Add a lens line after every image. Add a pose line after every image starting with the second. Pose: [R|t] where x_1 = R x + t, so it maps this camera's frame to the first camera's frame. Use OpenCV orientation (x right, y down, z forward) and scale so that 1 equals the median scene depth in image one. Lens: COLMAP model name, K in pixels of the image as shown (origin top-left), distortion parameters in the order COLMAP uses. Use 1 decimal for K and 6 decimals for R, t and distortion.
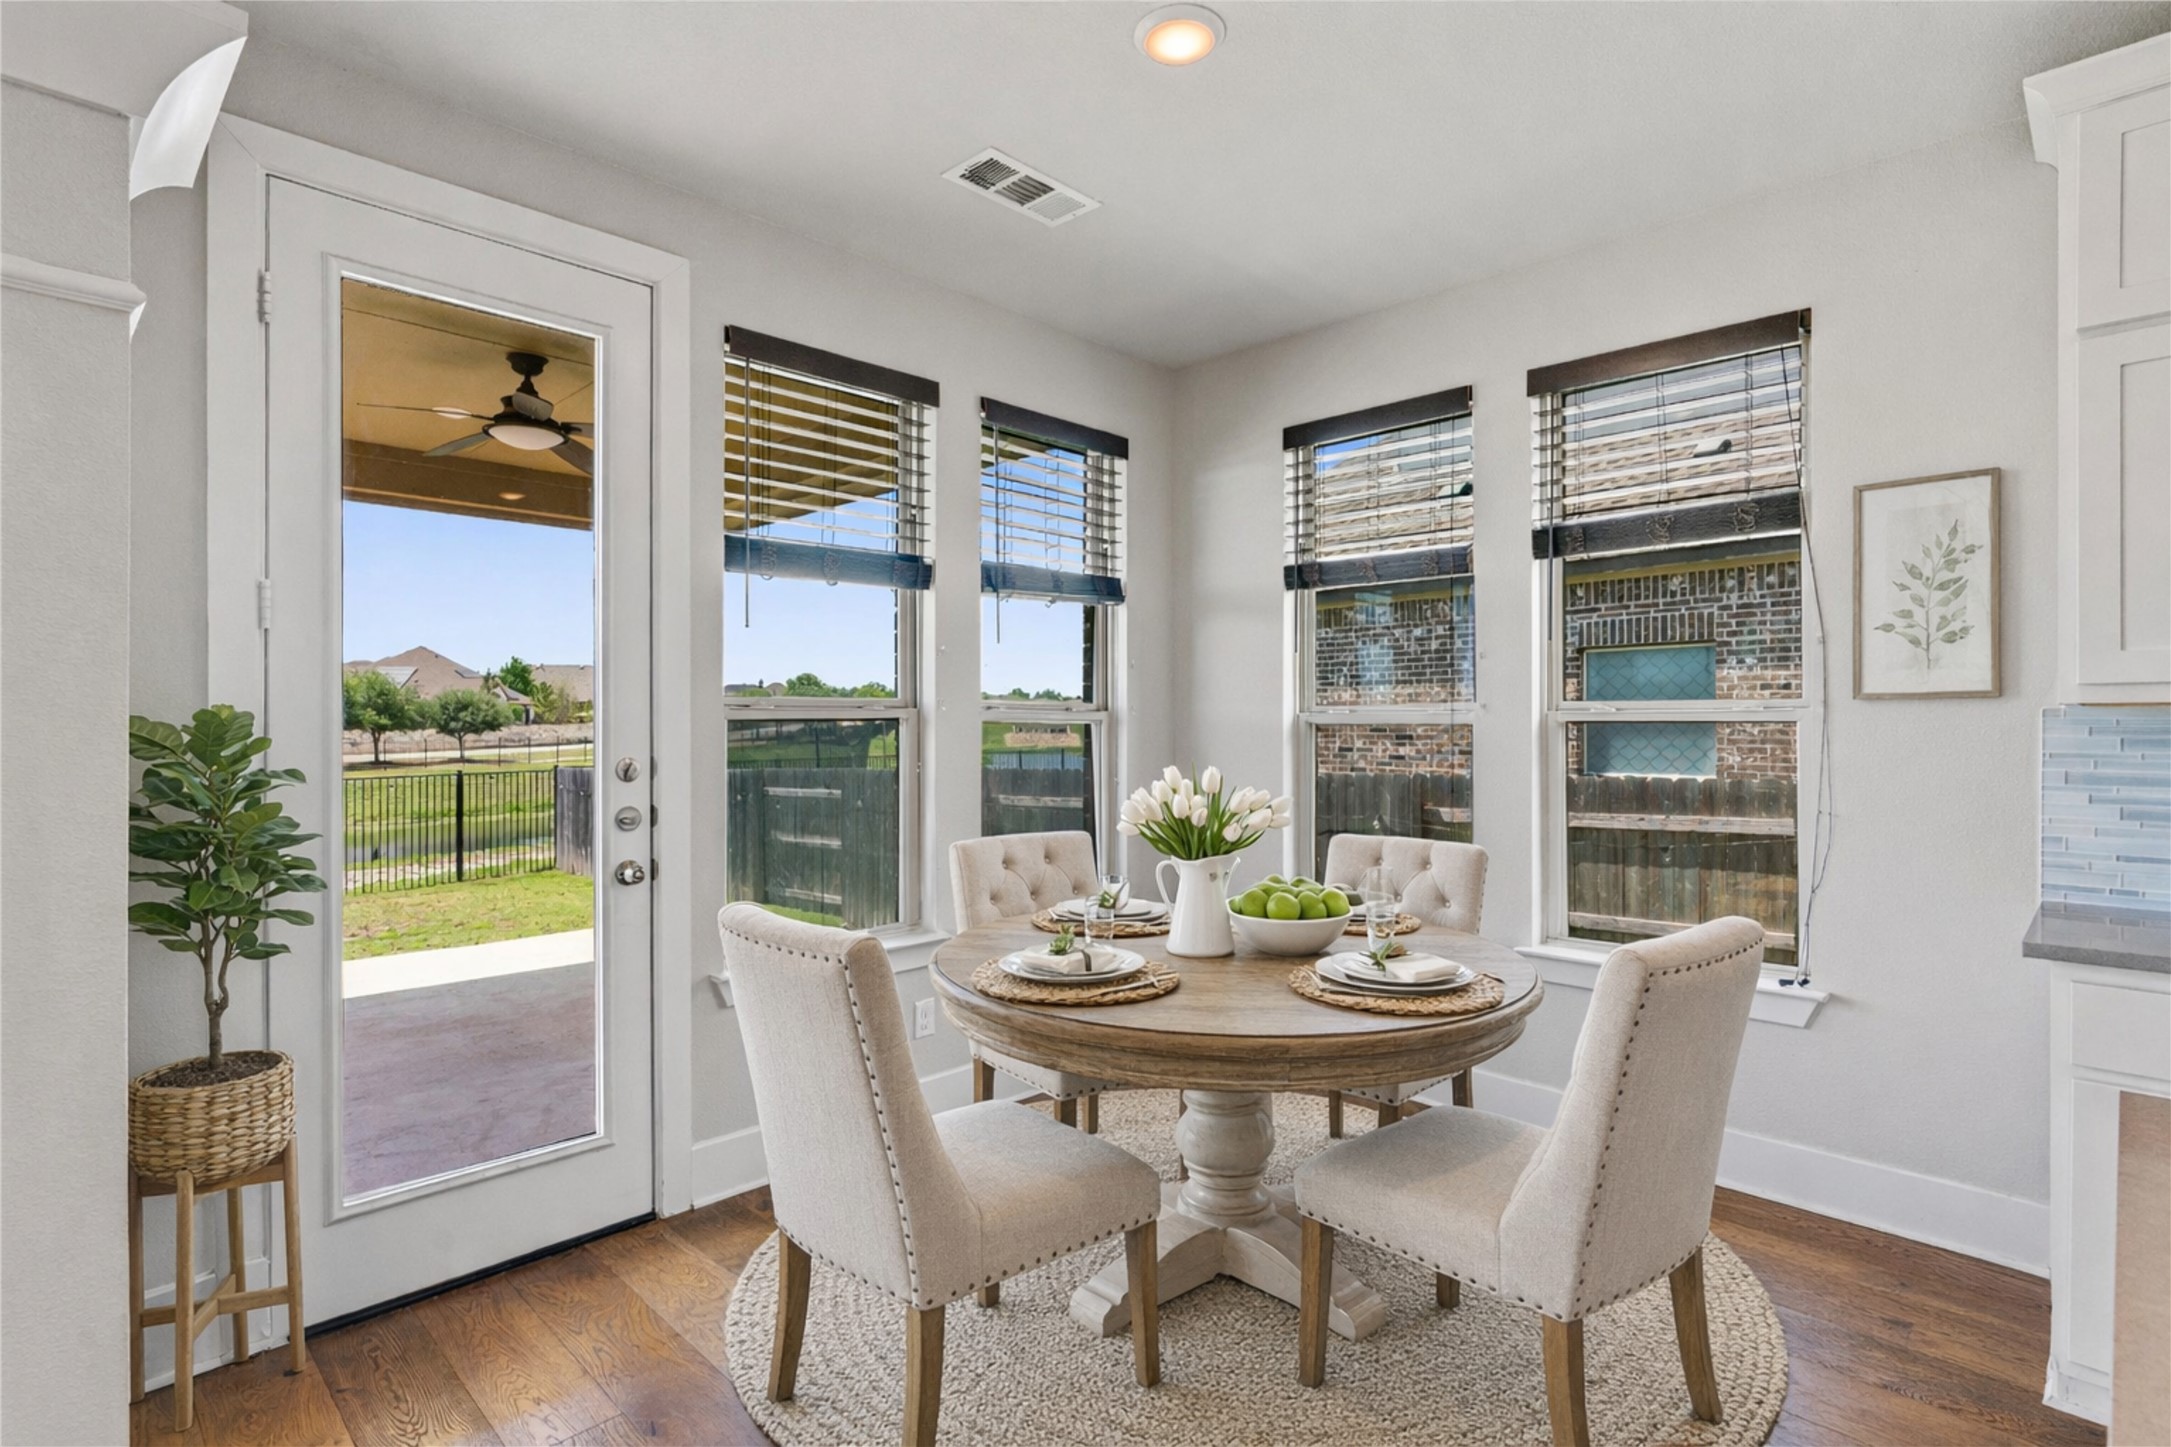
lens RADIAL K [[1053.5, 0, 1079.8], [0, 1053.5, 728.6], [0, 0, 1]] dist [-0.001972, -0.000132]
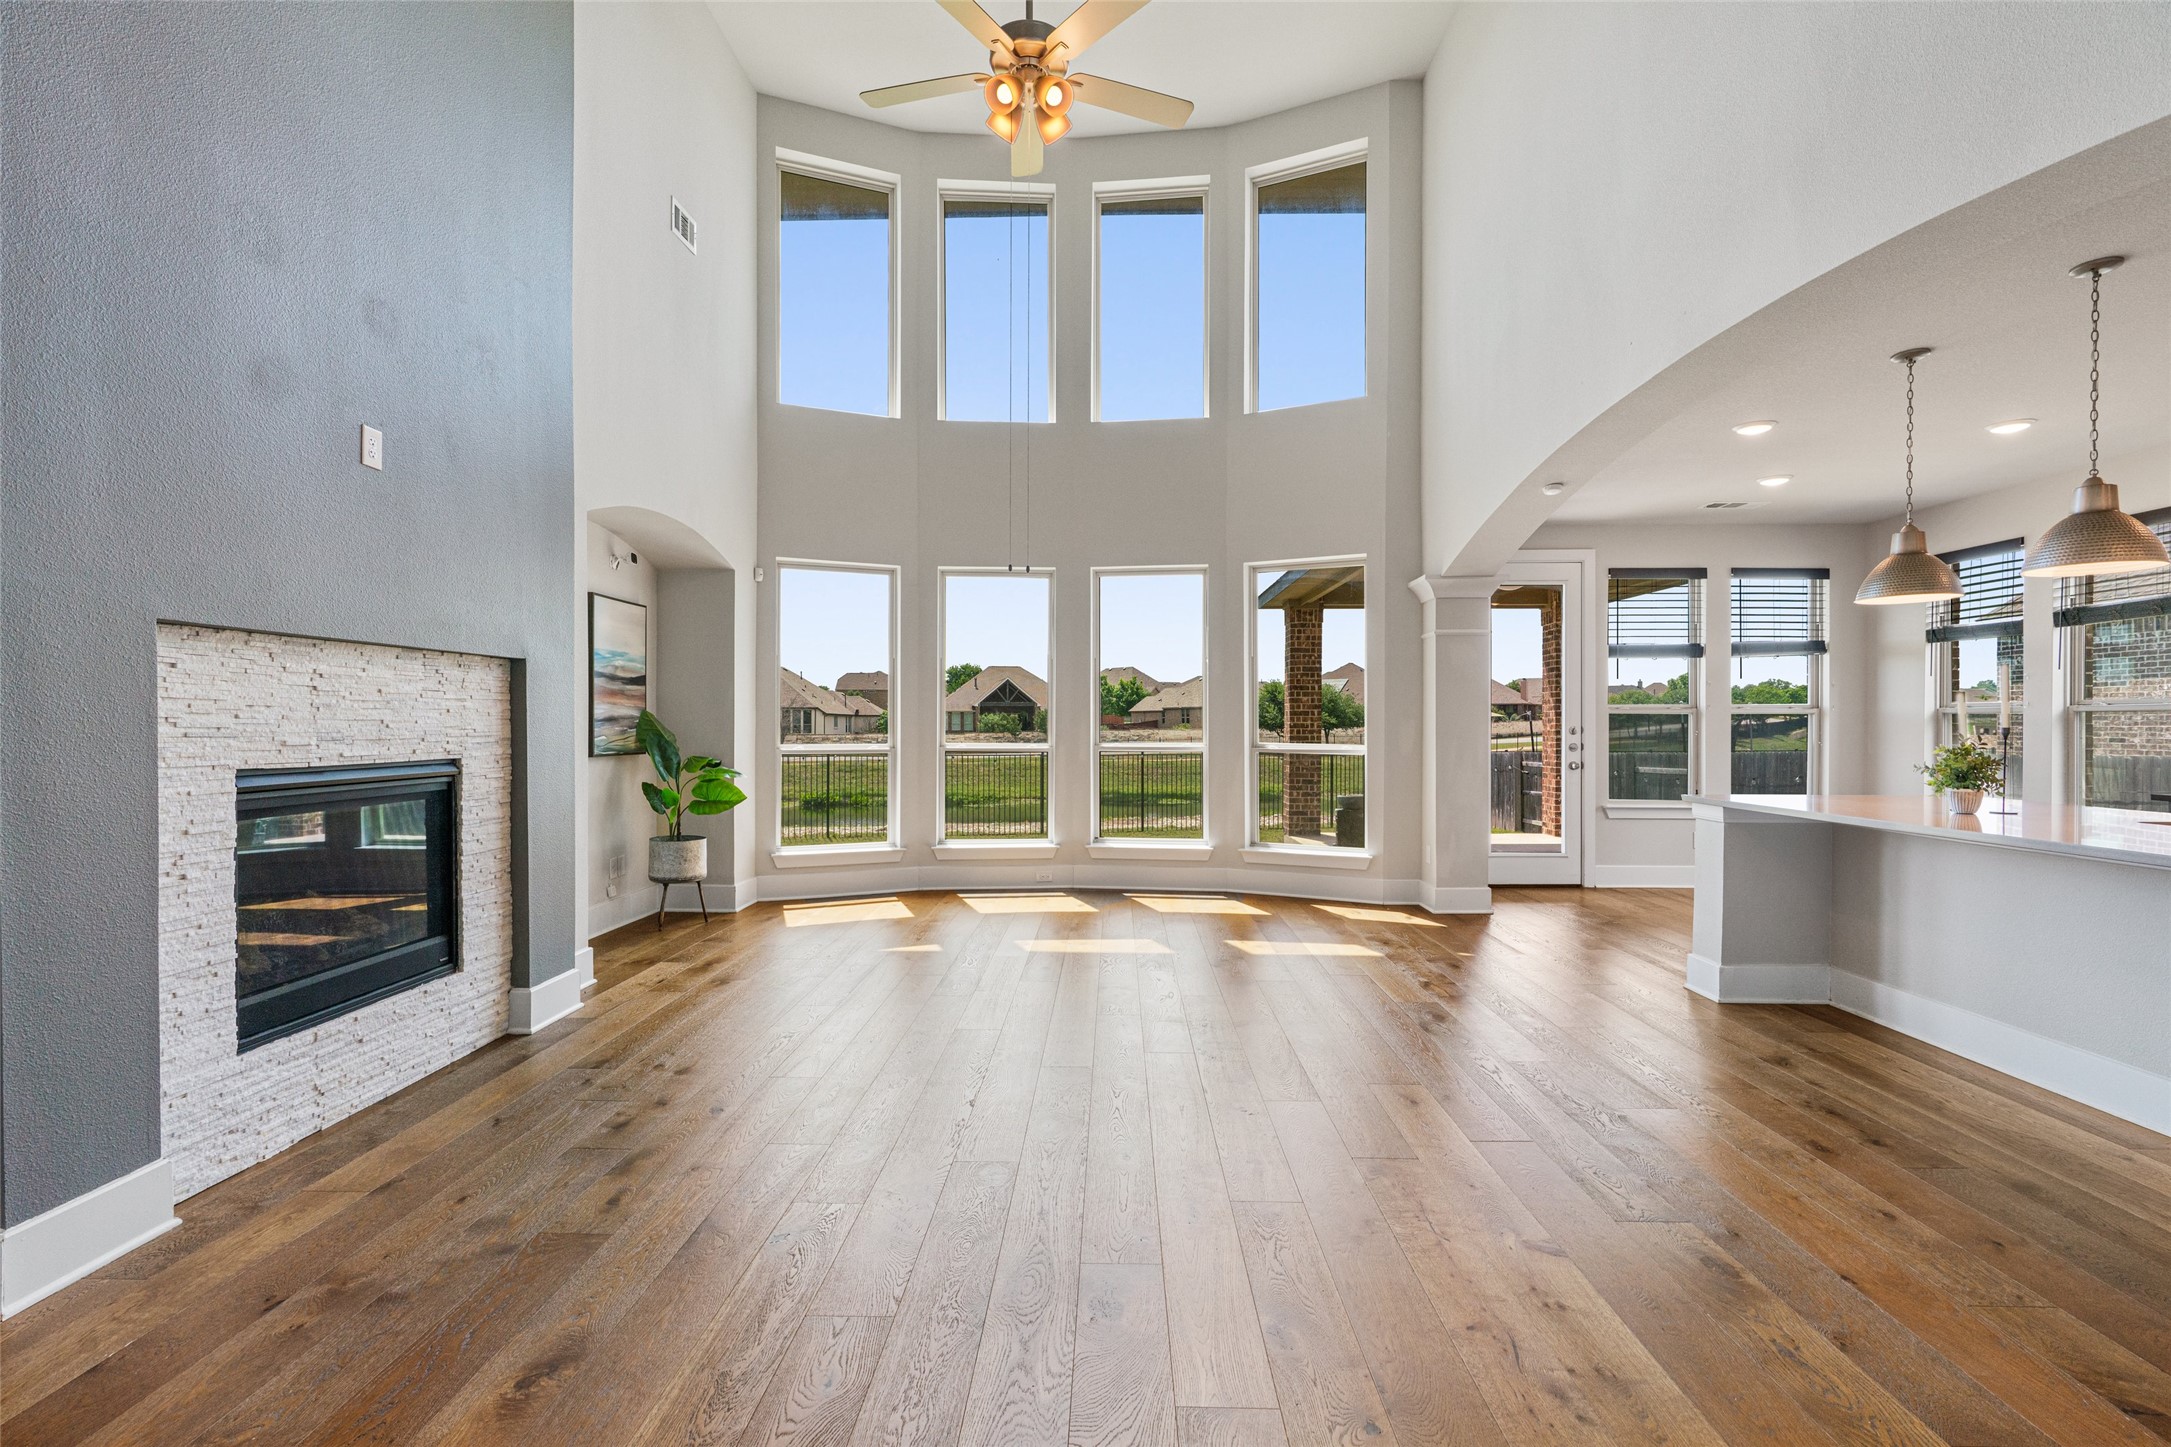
lens RADIAL K [[959.9, 0, 1087.6], [0, 959.9, 727.9], [0, 0, 1]] dist [-0.009940, 0.000513]
pose [[0.682871, 0.003346, -0.730531, 0.453283], [-0.003605, 0.999993, 0.001209, 0.025025], [0.730530, 0.001808, 0.682878, -1.374691]]
